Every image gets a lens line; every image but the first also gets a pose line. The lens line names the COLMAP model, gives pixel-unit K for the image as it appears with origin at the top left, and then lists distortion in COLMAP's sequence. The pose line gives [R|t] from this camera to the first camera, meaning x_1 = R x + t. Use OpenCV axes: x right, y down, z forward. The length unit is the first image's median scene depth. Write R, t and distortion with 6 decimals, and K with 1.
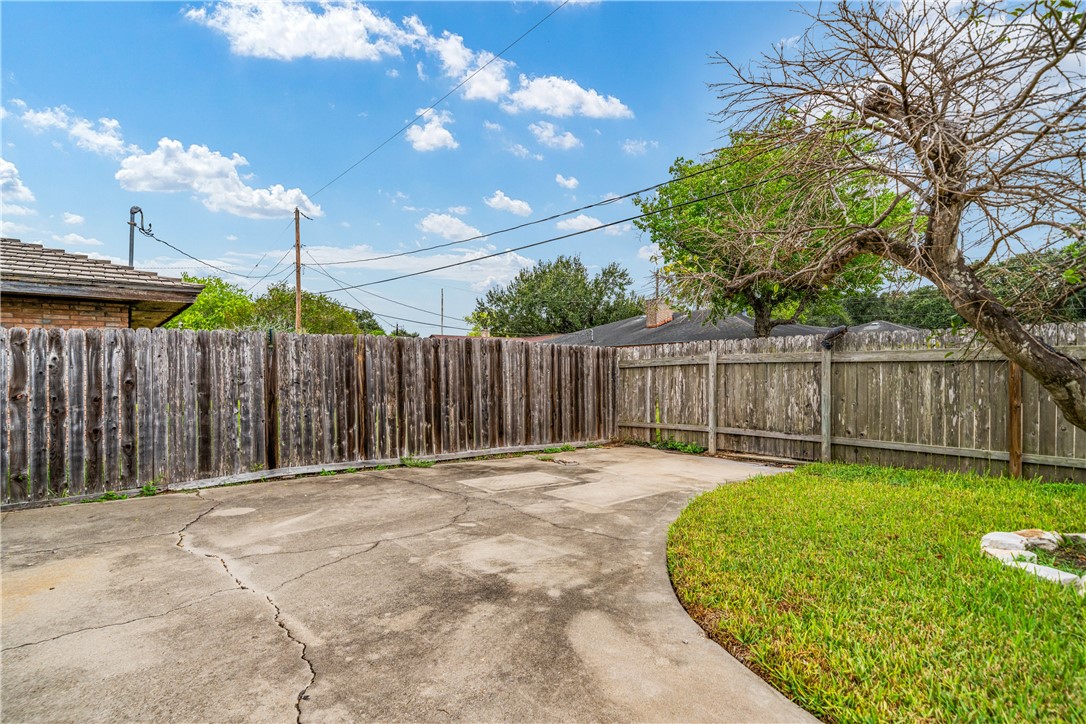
lens RADIAL K [[566.9, 0, 545.6], [0, 566.9, 367.6], [0, 0, 1]] dist [0.002263, -0.000309]
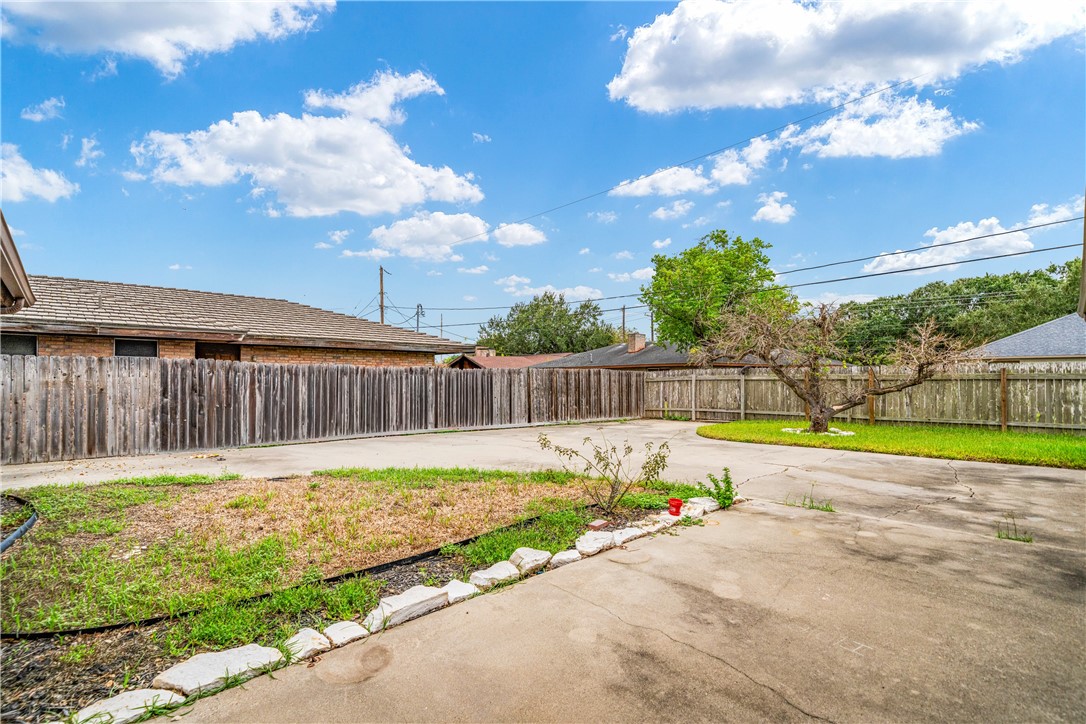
lens RADIAL K [[523.0, 0, 540.0], [0, 523.0, 364.6], [0, 0, 1]] dist [-0.000472, 0.001594]
pose [[0.996658, 0.001414, 0.081676, -0.450405], [0.000644, 0.999683, -0.025171, -0.015214], [-0.081686, 0.025139, 0.996341, -0.947540]]
